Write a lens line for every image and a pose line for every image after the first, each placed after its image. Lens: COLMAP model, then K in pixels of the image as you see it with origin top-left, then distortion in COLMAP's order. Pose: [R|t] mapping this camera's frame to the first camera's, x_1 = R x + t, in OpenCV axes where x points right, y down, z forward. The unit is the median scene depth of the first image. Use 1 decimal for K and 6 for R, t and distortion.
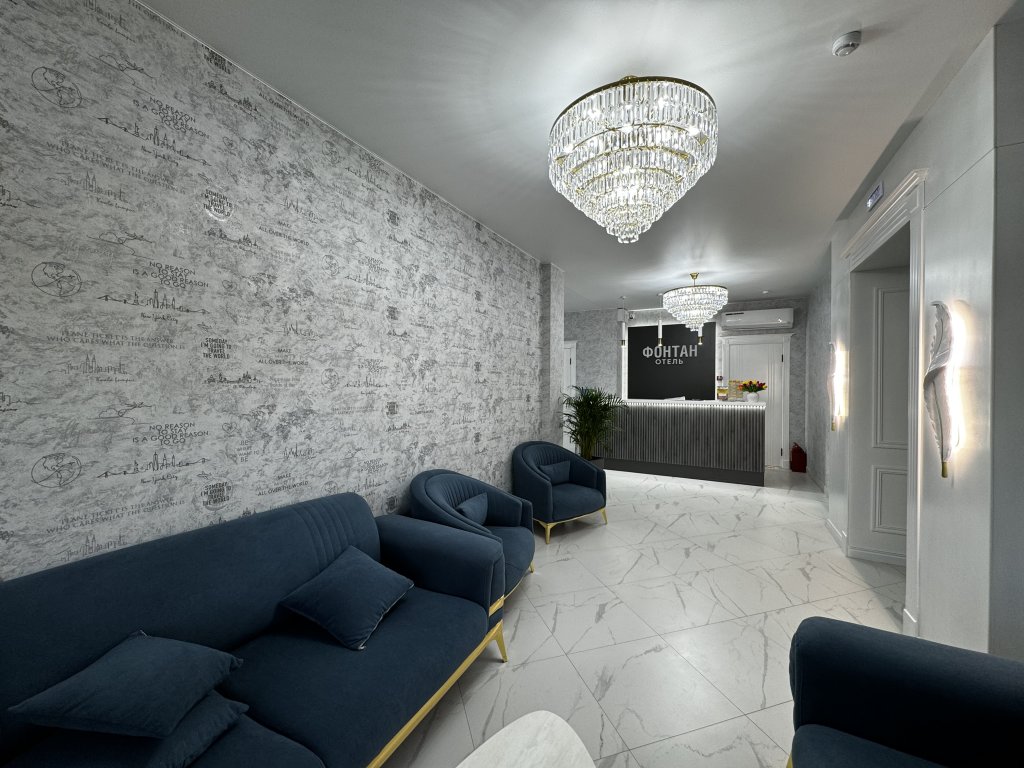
lens RADIAL K [[407.8, 0, 512.3], [0, 407.8, 384.9], [0, 0, 1]] dist [-0.001229, 0.000447]
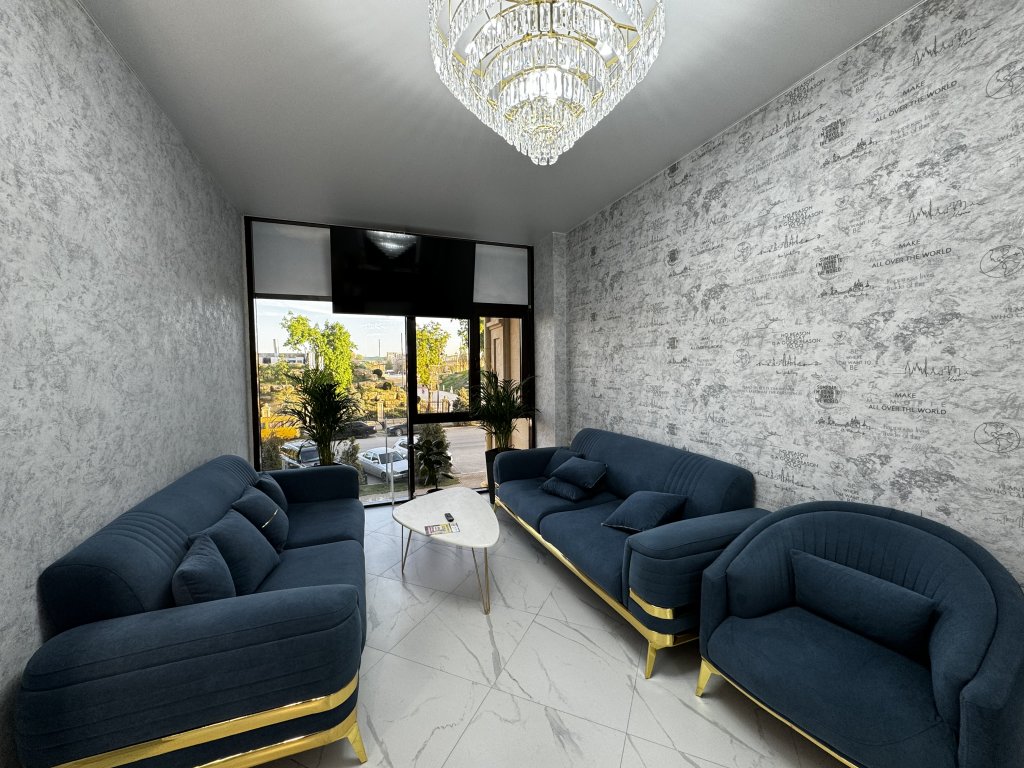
lens RADIAL K [[407.8, 0, 506.5], [0, 407.8, 383.2], [0, 0, 1]] dist [-0.001229, 0.000447]
pose [[-0.668155, 0.029874, -0.743422, 0.507413], [0.003295, 0.999303, 0.037194, 0.005783], [0.744015, 0.022401, -0.667787, 0.834087]]
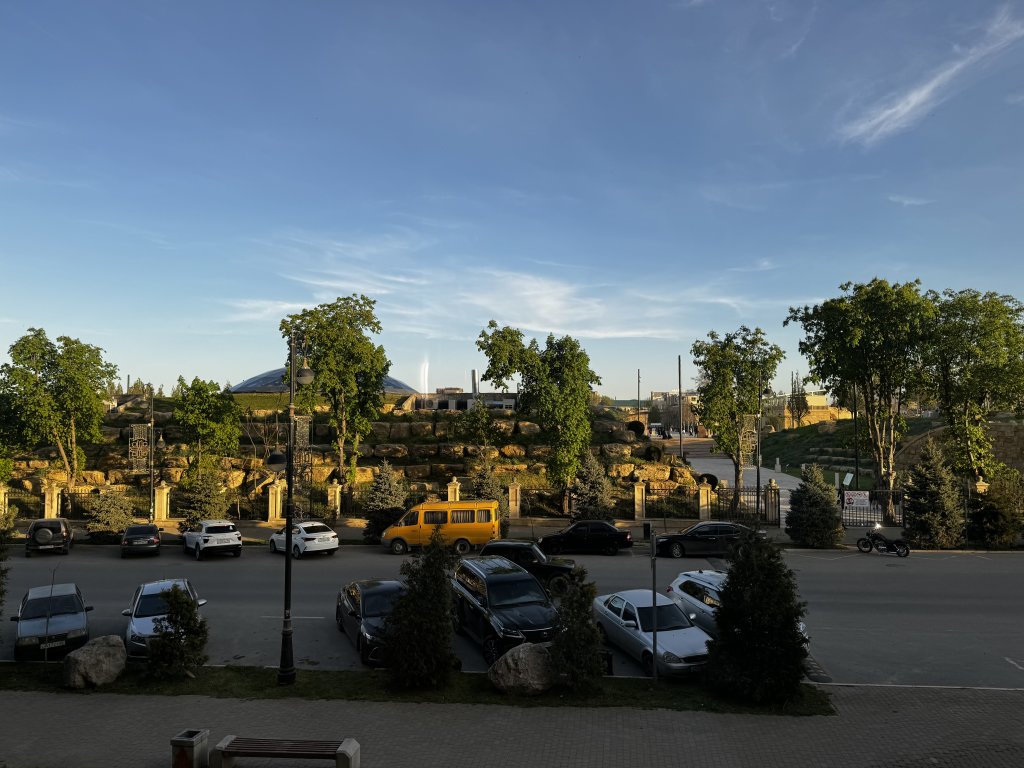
lens RADIAL K [[696.4, 0, 508.6], [0, 696.4, 388.2], [0, 0, 1]] dist [0.000787, -0.002131]
pose [[-0.937855, -0.023470, -0.346234, -0.168484], [-0.008763, 0.998994, -0.043981, 0.003207], [0.346918, -0.038213, -0.937117, -0.354929]]
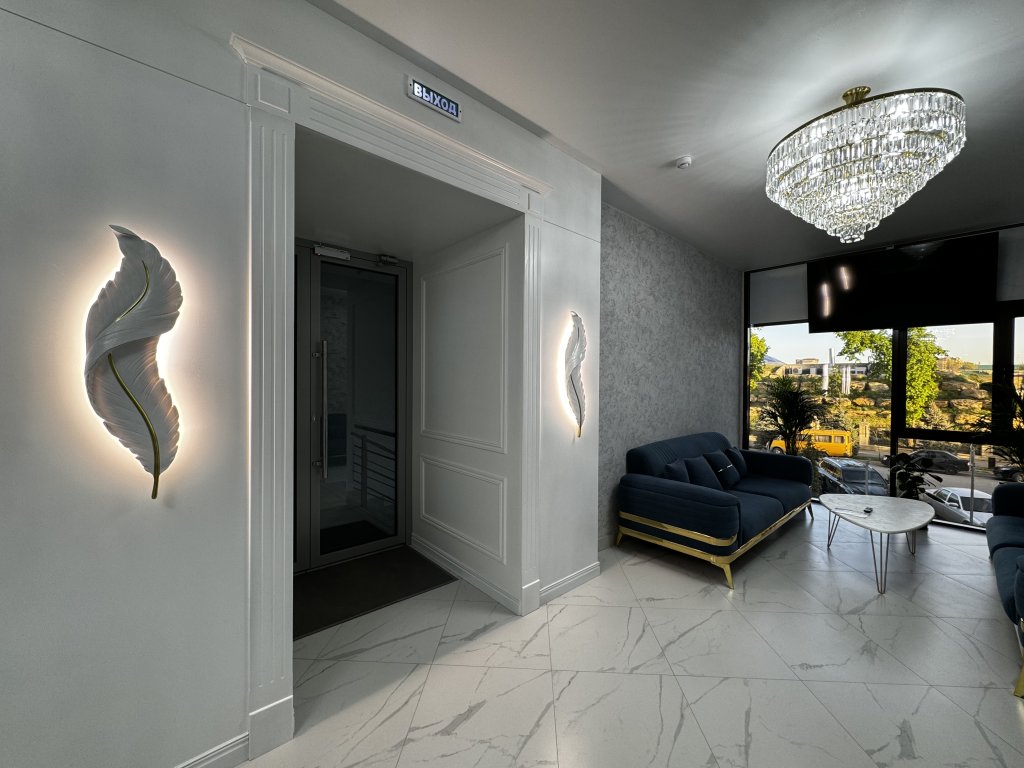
lens RADIAL K [[407.8, 0, 512.4], [0, 407.8, 385.5], [0, 0, 1]] dist [-0.001229, 0.000447]
pose [[-0.937908, -0.016433, 0.346495, 0.435847], [-0.010048, 0.999745, 0.020217, 0.008183], [-0.346739, 0.015480, -0.937834, 1.354473]]
